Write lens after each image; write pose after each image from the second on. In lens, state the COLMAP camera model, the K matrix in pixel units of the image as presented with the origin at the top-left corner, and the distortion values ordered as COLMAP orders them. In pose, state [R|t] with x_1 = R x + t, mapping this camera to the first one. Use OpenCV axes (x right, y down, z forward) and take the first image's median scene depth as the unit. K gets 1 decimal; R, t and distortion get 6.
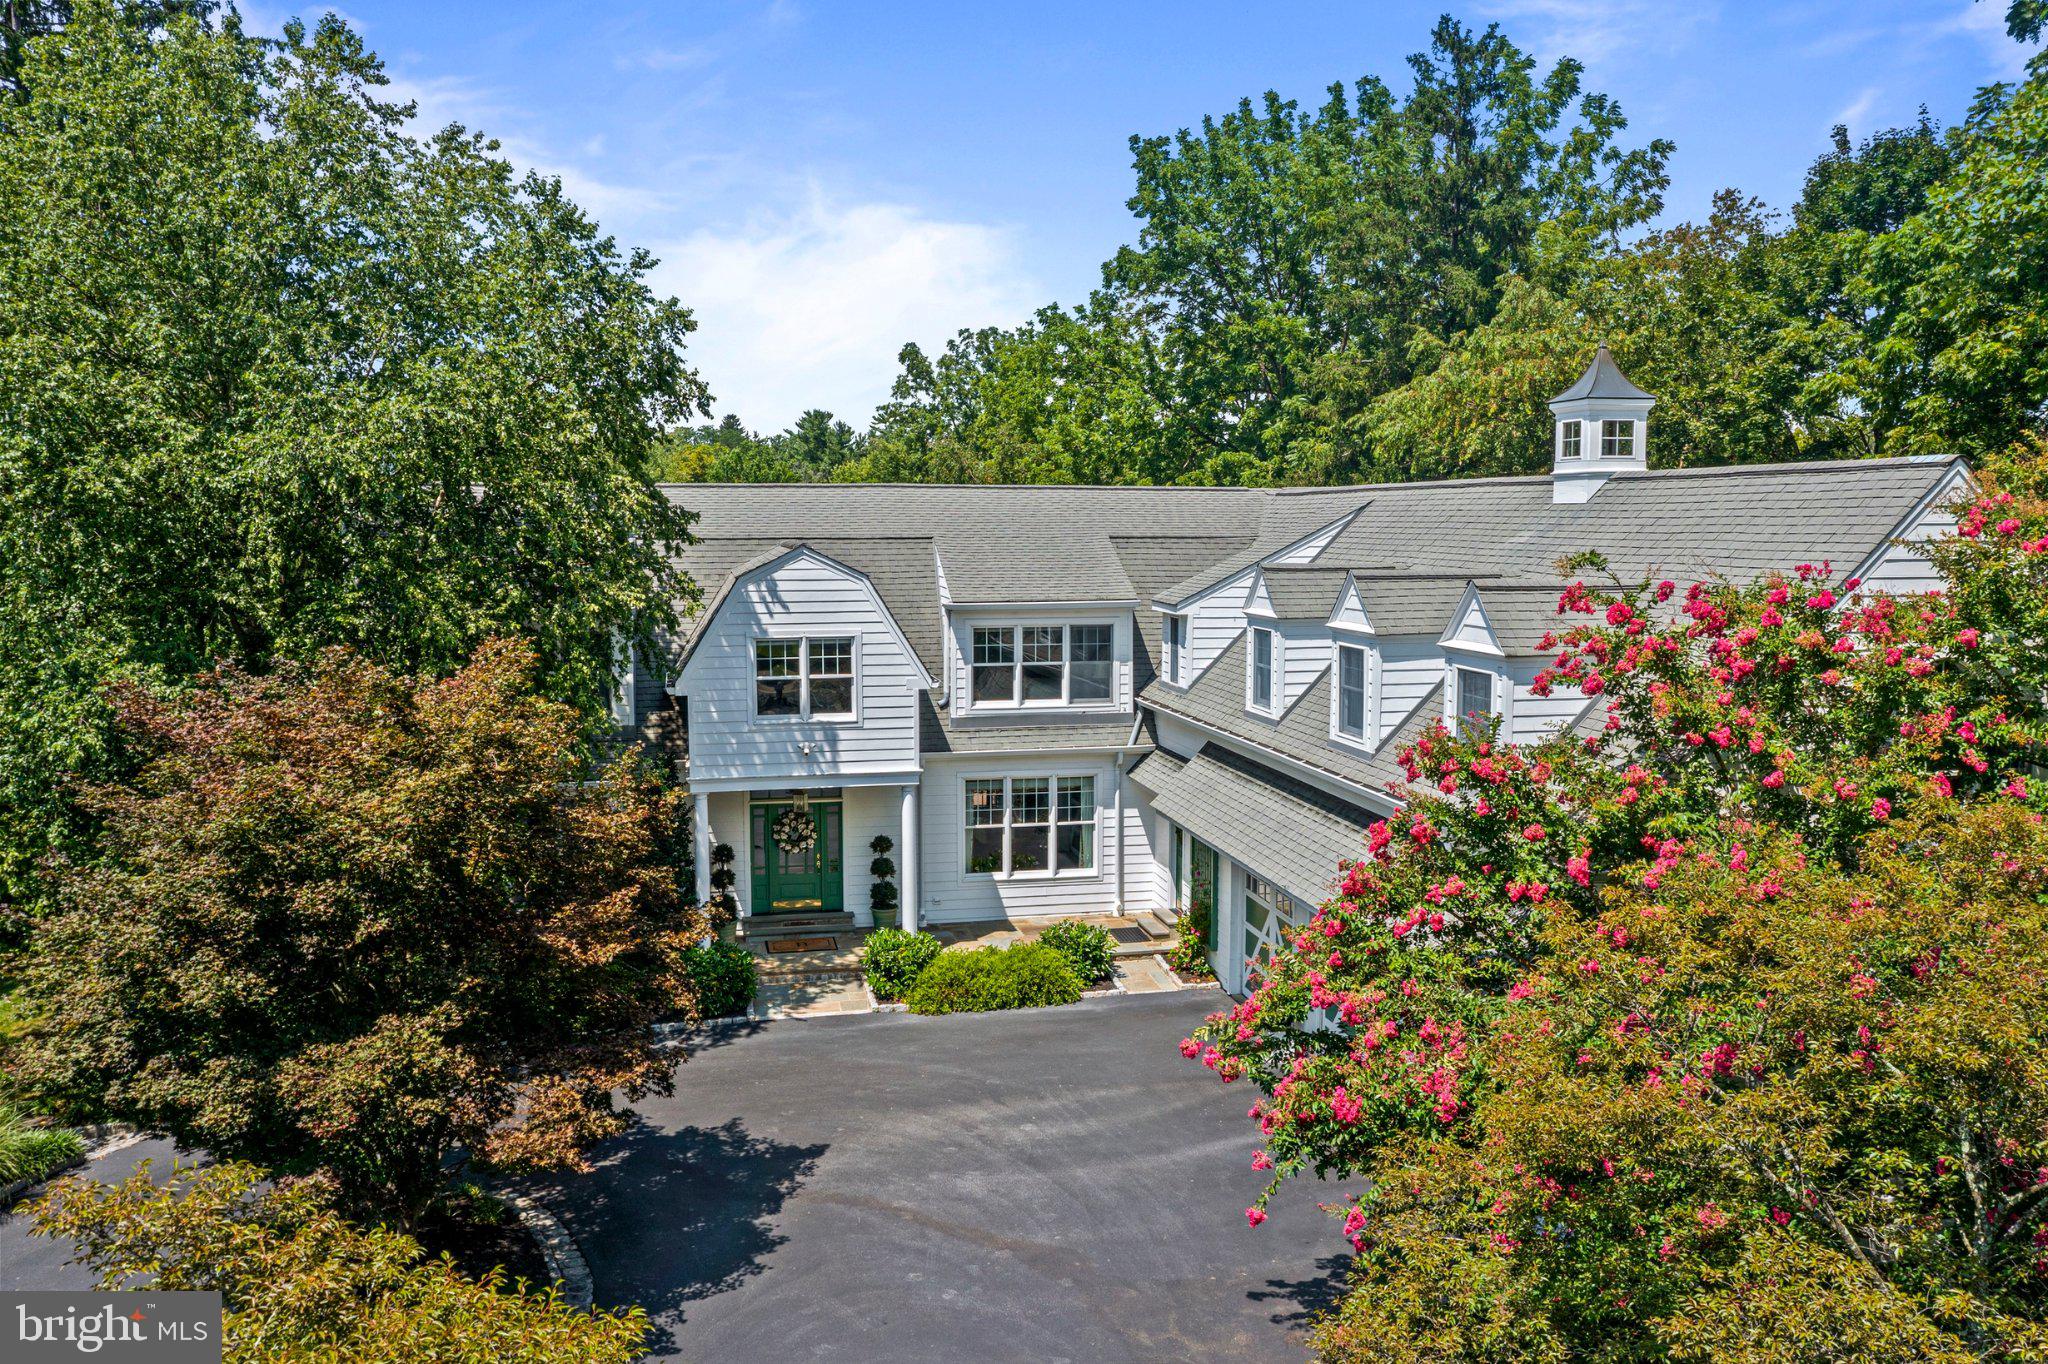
lens RADIAL K [[1613.4, 0, 1017.6], [0, 1613.4, 670.8], [0, 0, 1]] dist [-0.001223, -0.002051]
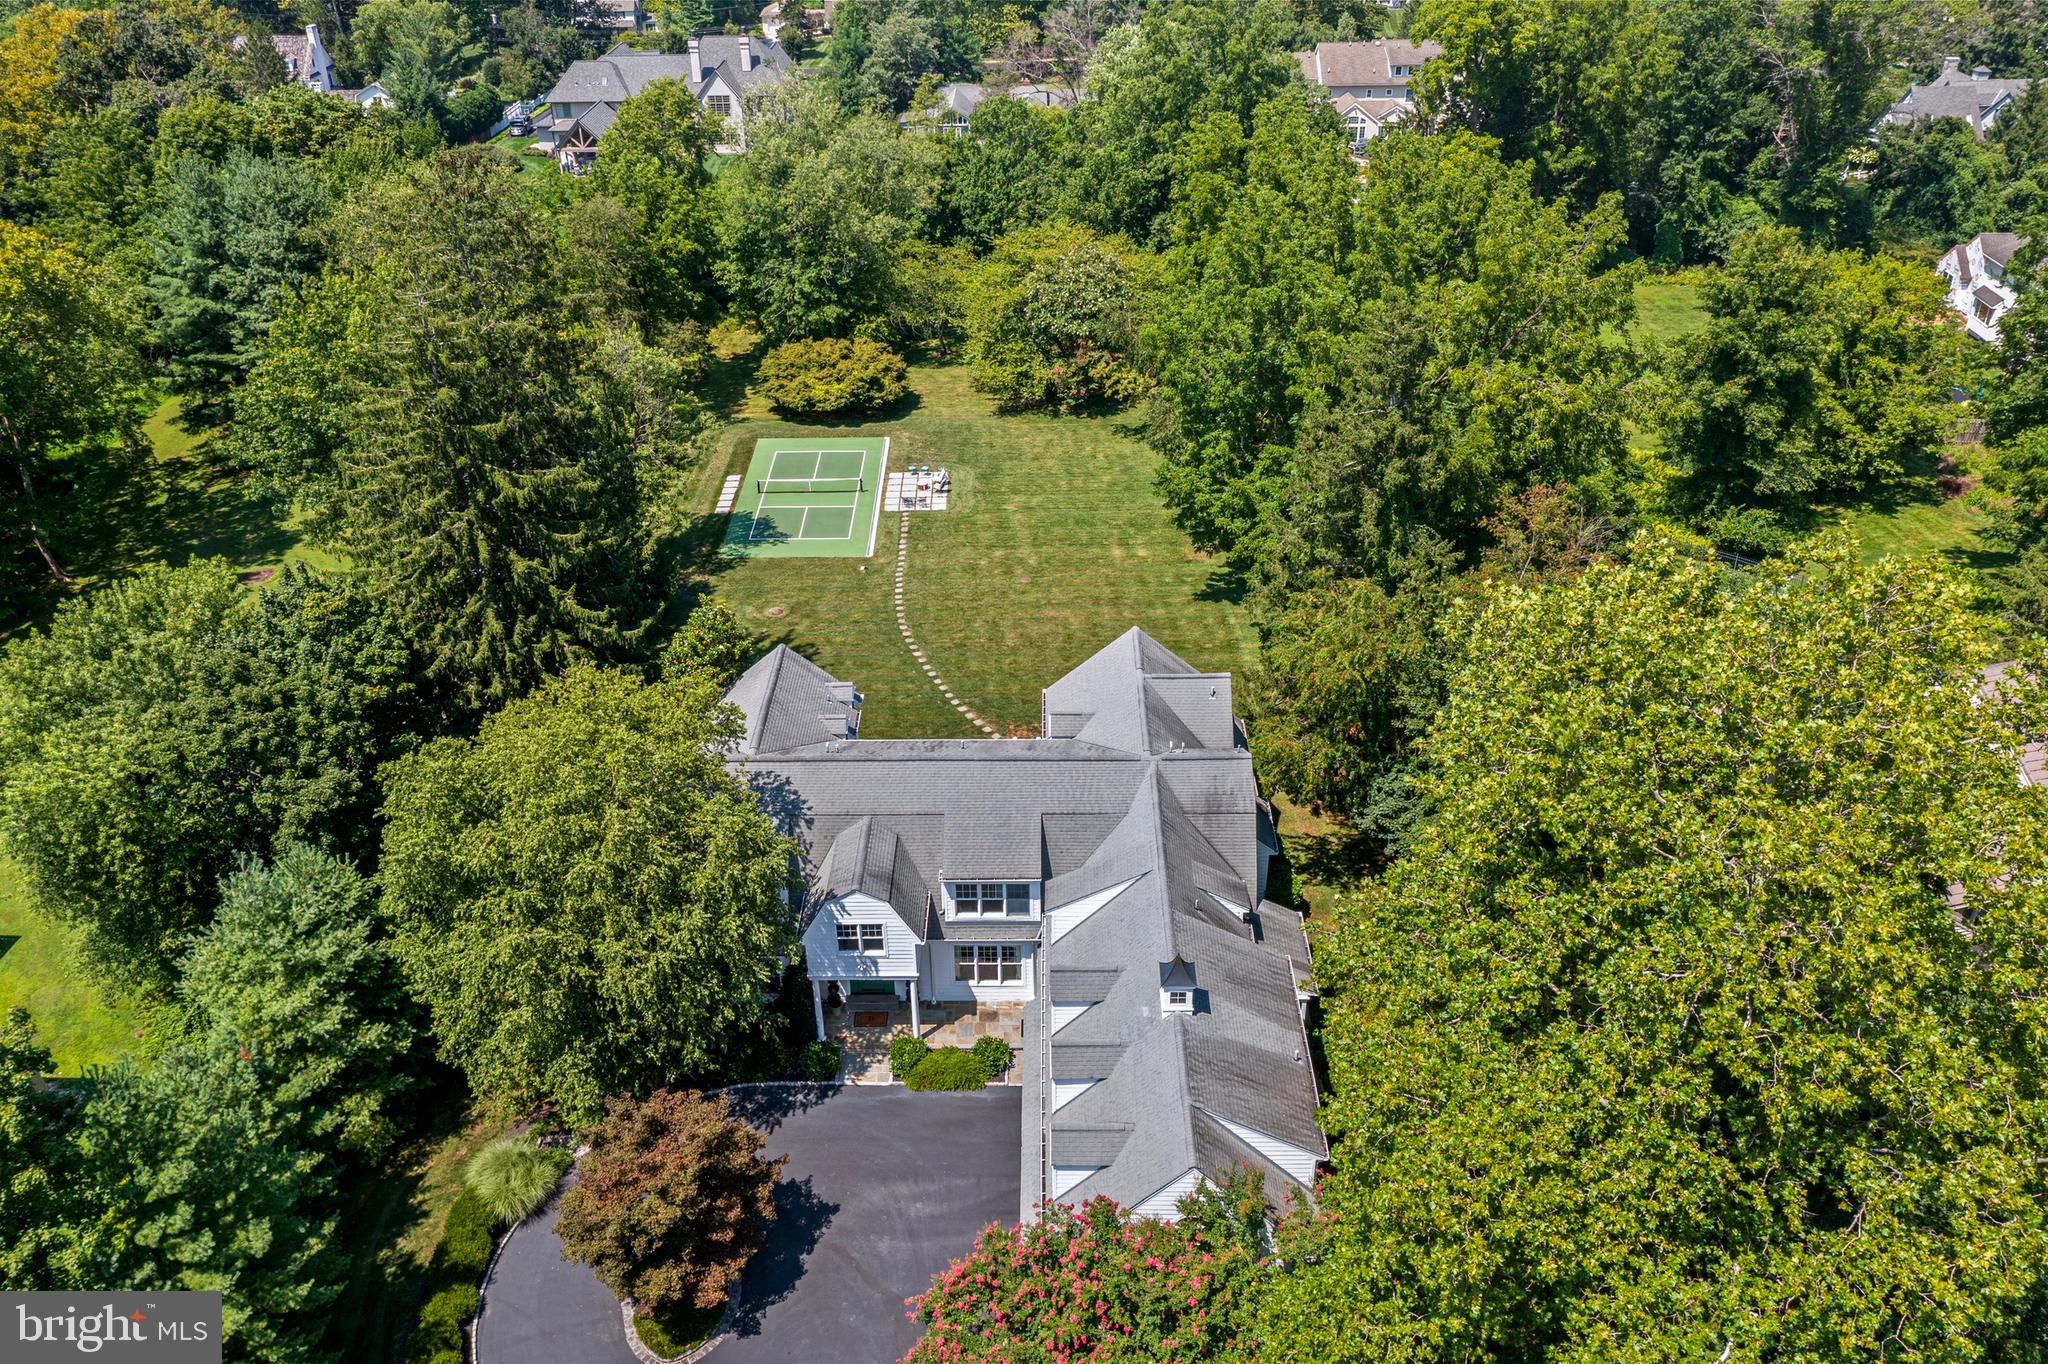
lens RADIAL K [[1630.5, 0, 1024.0], [0, 1630.5, 682.0], [0, 0, 1]] dist [0.008395, 0.002445]
pose [[0.977111, 0.100988, -0.187230, 0.431995], [-0.006844, 0.894602, 0.446811, -1.222618], [0.212619, -0.435302, 0.874817, -0.646961]]
